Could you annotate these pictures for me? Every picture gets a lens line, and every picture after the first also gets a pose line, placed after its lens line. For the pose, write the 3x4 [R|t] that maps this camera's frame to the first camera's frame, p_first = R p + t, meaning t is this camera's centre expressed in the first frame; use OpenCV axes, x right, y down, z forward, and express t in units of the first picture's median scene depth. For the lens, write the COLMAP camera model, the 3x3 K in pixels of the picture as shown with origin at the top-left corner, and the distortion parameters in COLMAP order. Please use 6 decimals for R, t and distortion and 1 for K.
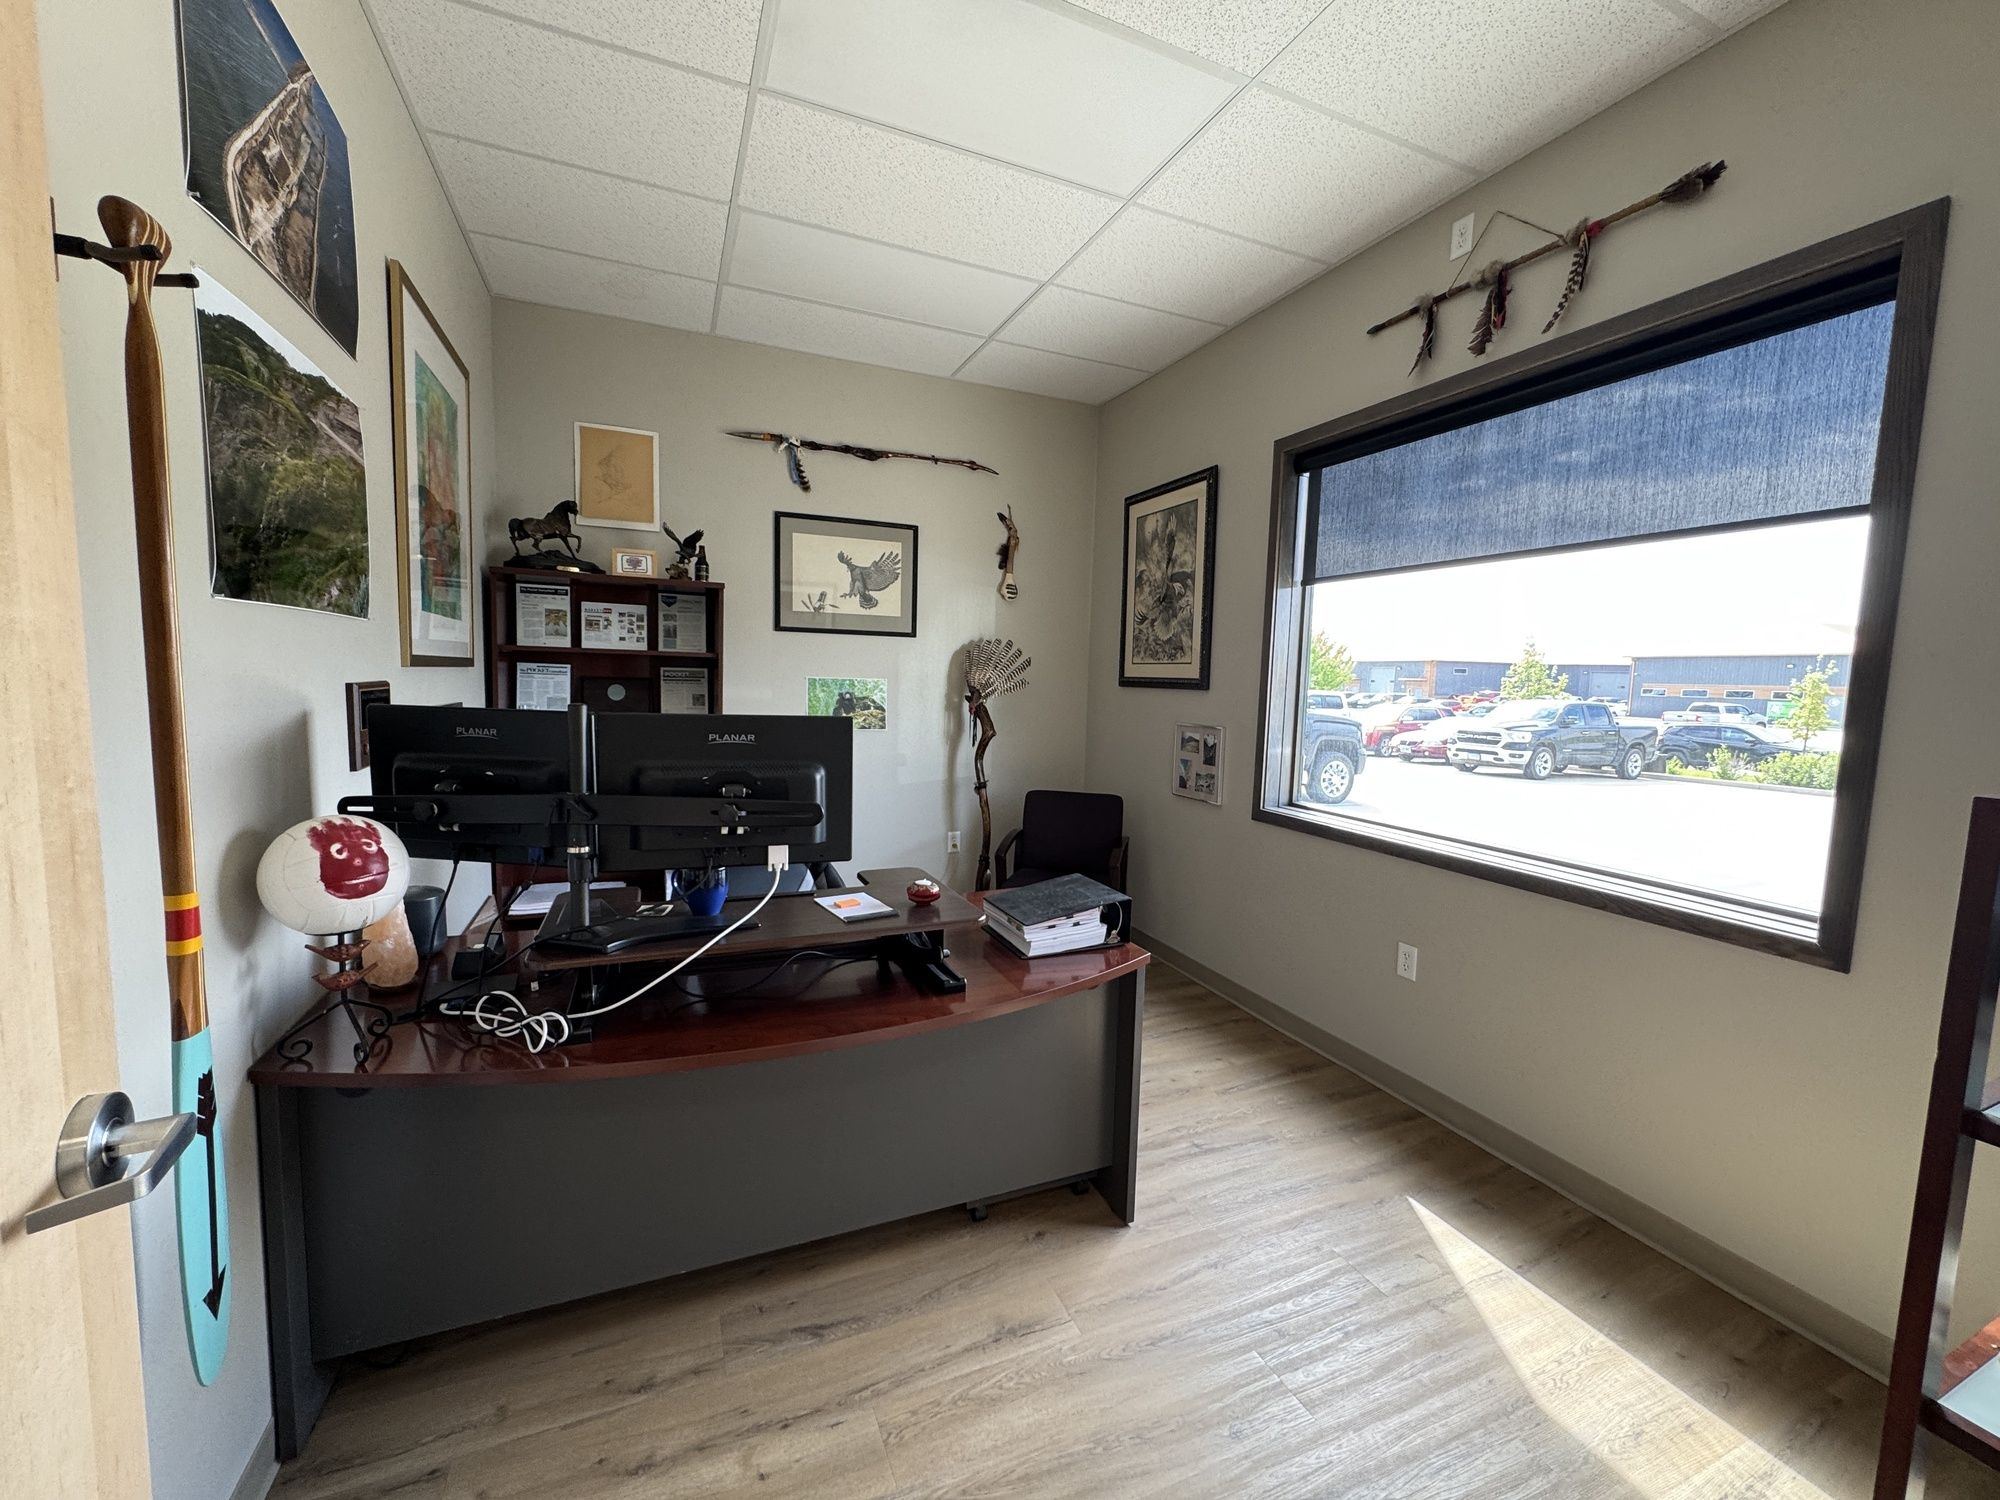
lens RADIAL K [[798.9, 0, 1005.8], [0, 798.9, 745.2], [0, 0, 1]] dist [0.003125, 0.000398]
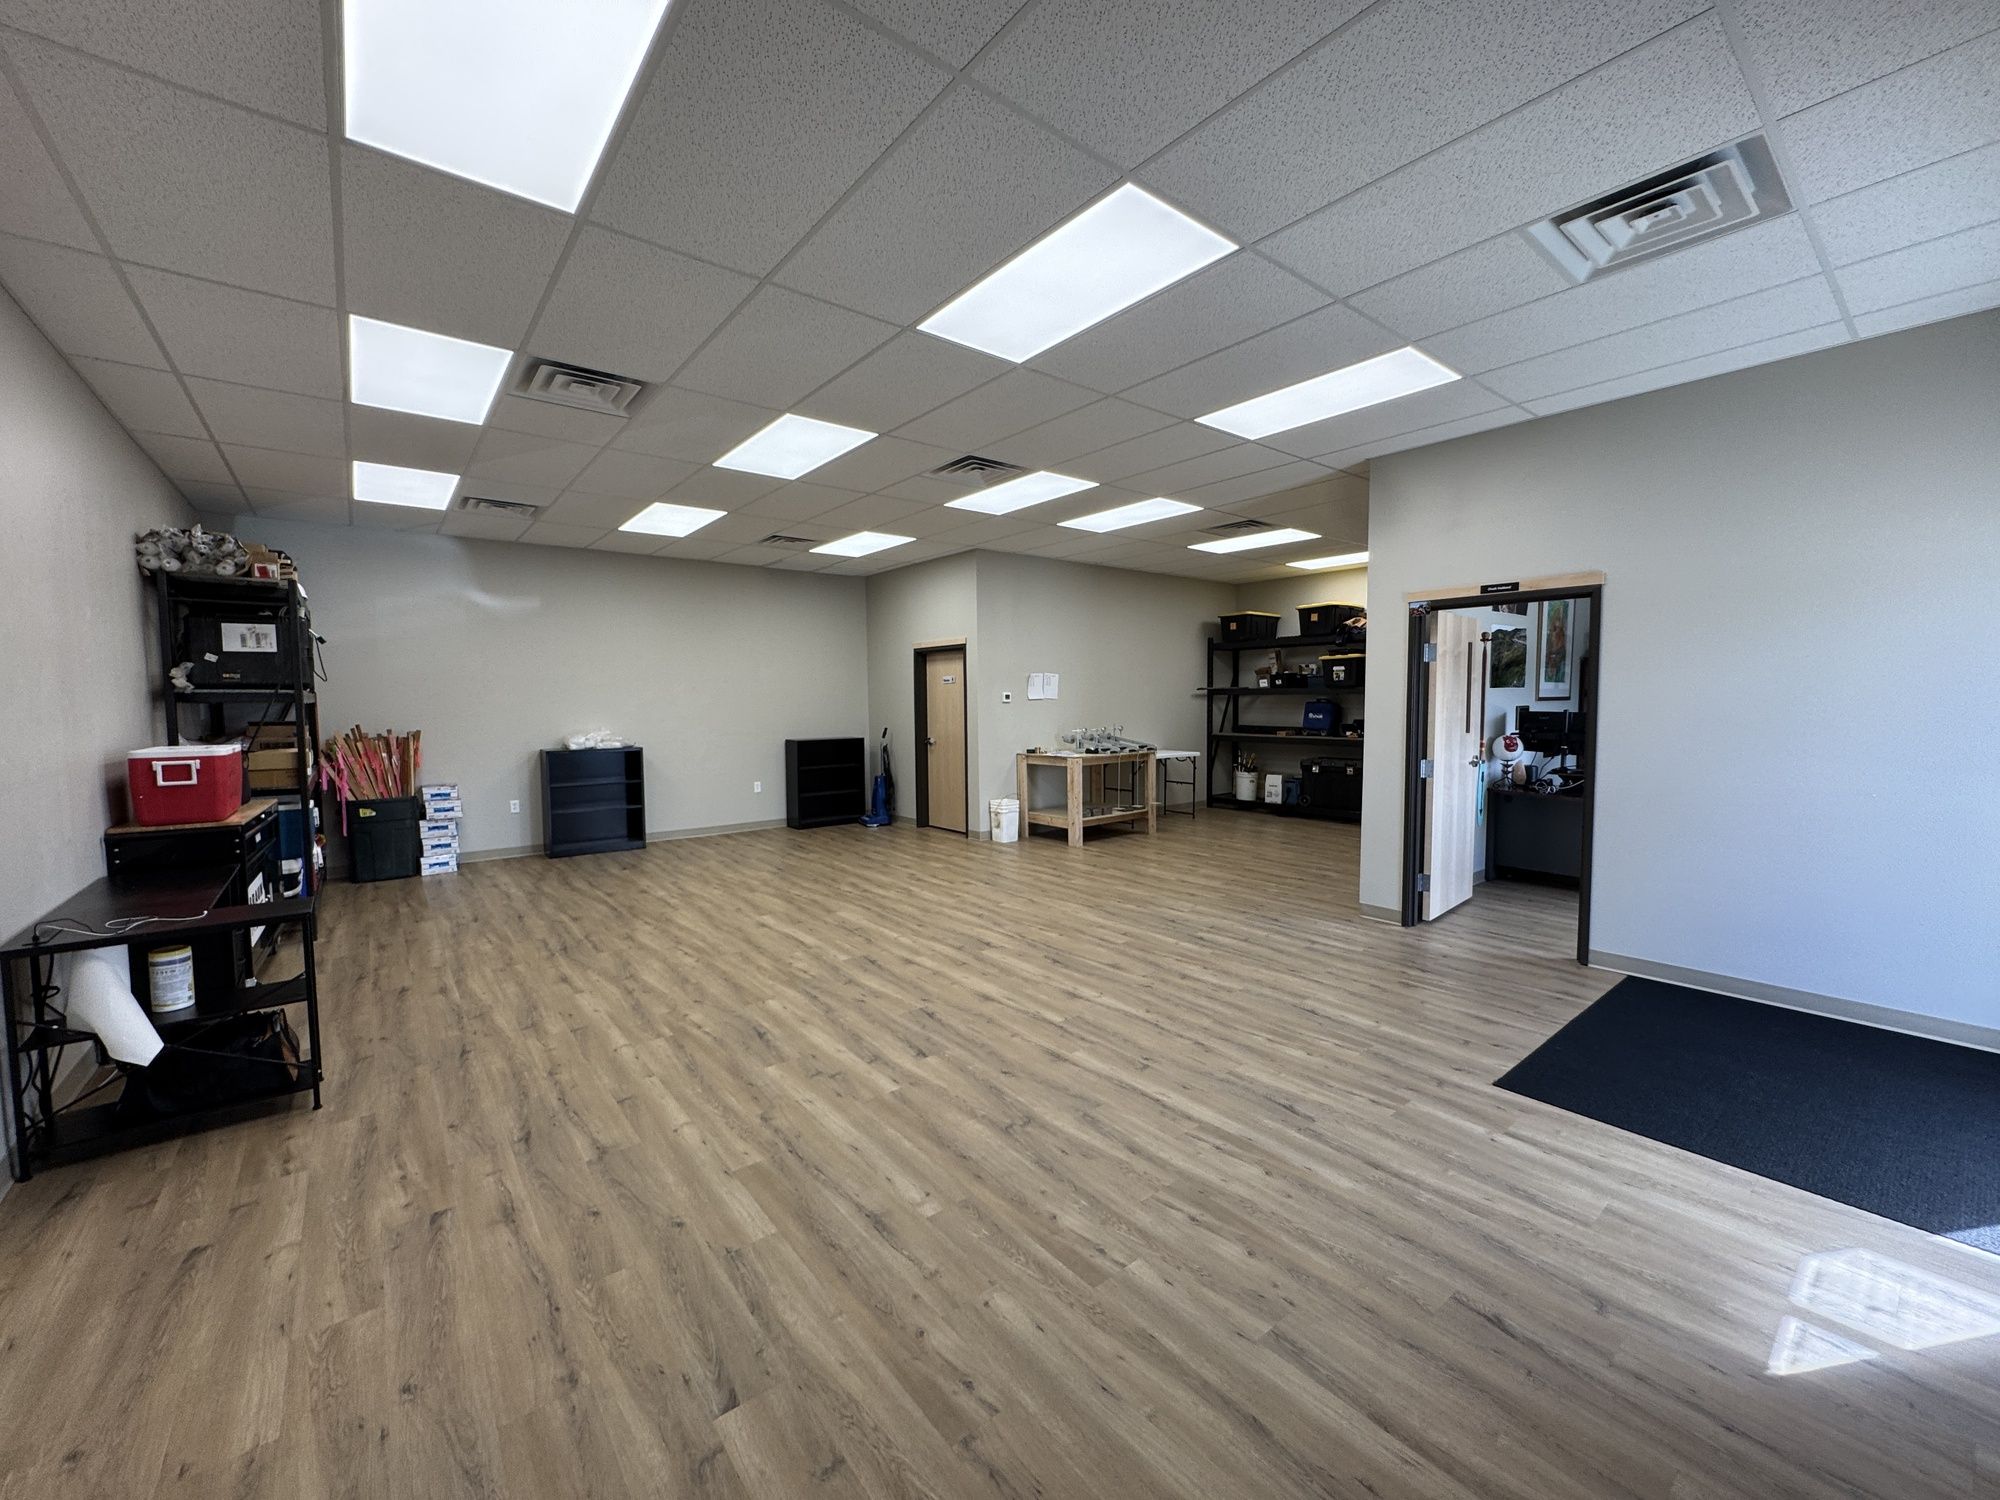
lens RADIAL K [[798.9, 0, 1009.0], [0, 798.9, 749.9], [0, 0, 1]] dist [0.003125, 0.000398]
pose [[0.256718, 0.030849, -0.965994, 2.393854], [-0.070129, 0.997450, 0.013217, 0.271332], [0.963939, 0.064351, 0.258227, -2.457069]]
